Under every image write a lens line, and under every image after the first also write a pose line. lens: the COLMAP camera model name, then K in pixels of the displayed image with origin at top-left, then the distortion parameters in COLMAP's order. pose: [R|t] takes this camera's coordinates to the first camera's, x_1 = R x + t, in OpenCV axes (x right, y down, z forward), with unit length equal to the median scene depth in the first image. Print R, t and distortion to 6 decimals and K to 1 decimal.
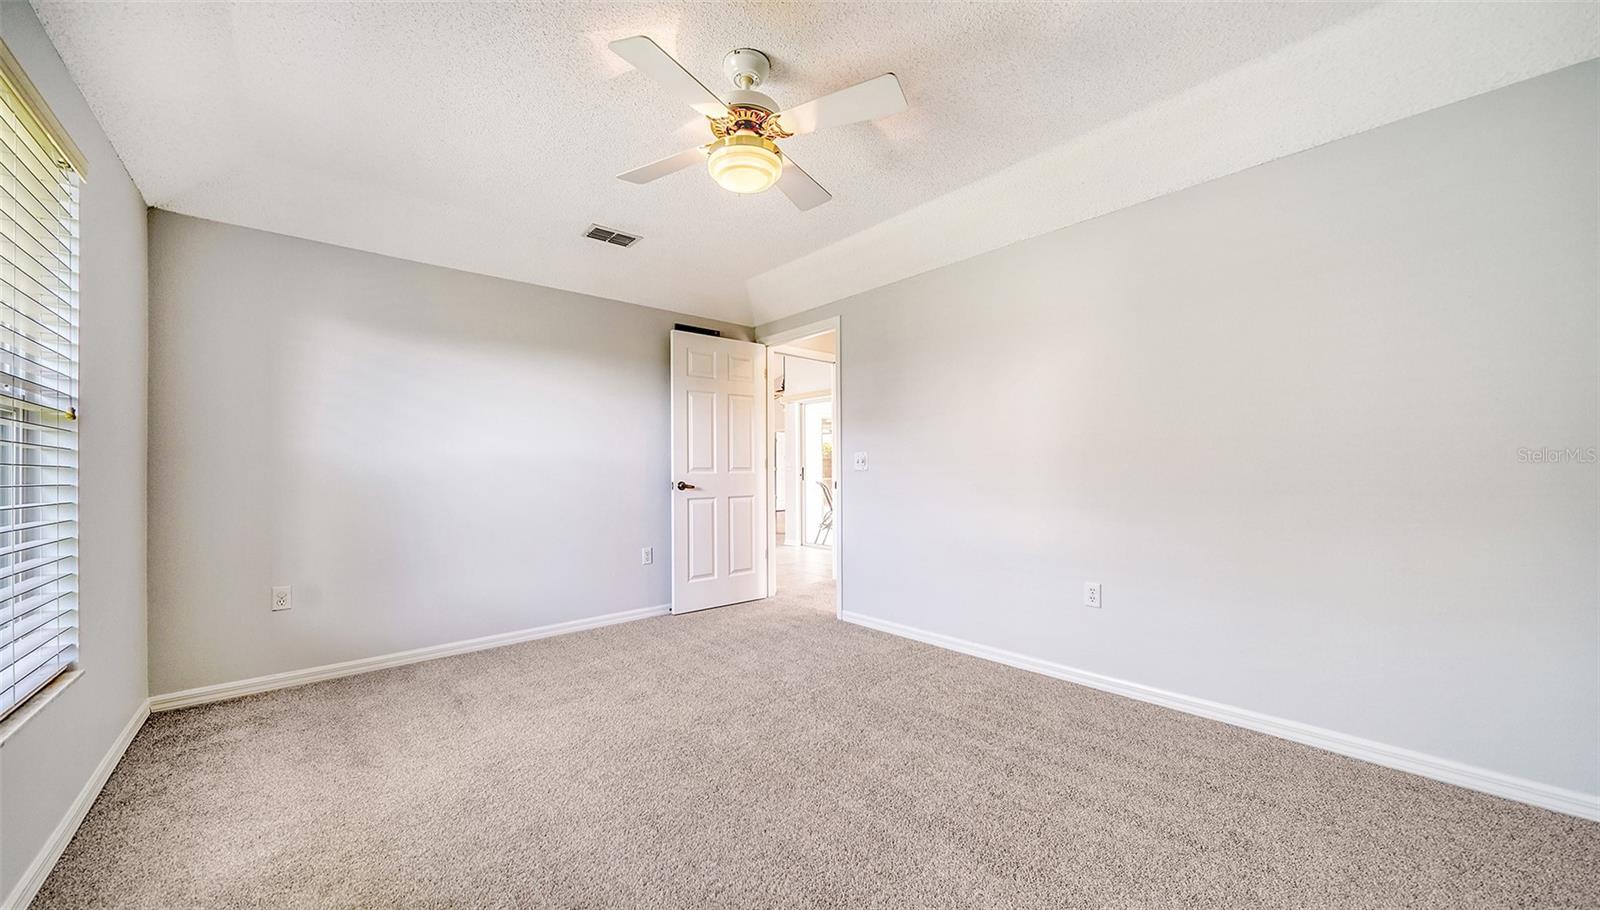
lens RADIAL K [[566.8, 0, 782.5], [0, 566.8, 461.3], [0, 0, 1]] dist [-0.002390, -0.002289]
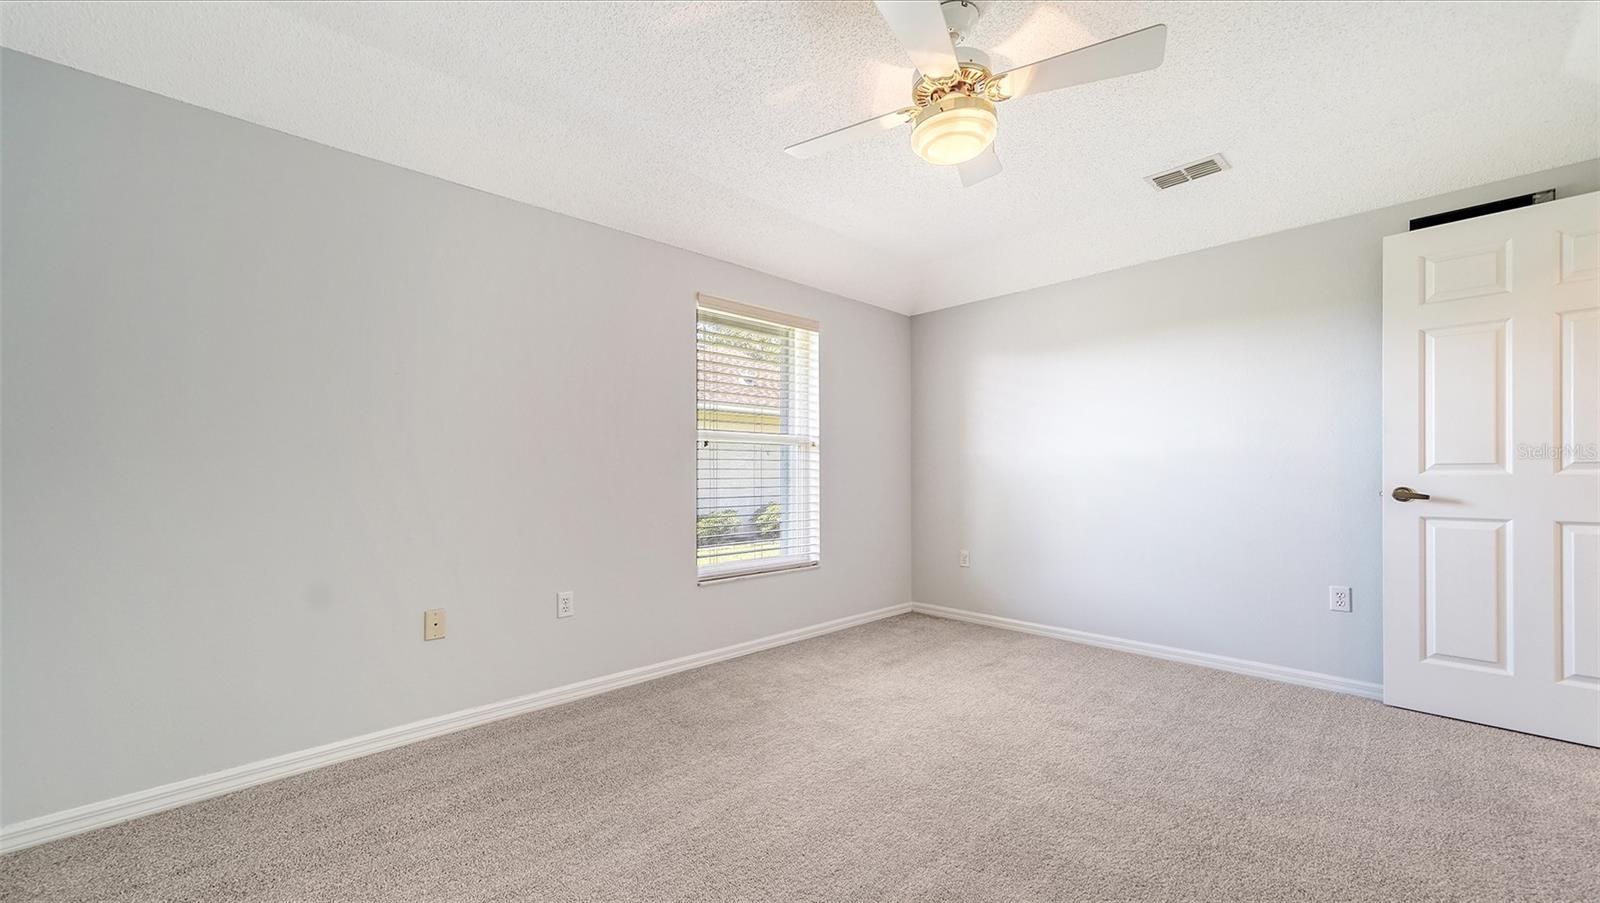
lens RADIAL K [[612.3, 0, 798.8], [0, 612.3, 470.0], [0, 0, 1]] dist [0.000178, -0.000216]
pose [[0.056874, 0.004571, -0.998371, 0.502010], [0.024138, 0.999691, 0.005952, -0.001820], [0.998090, -0.024437, 0.056746, 0.387453]]
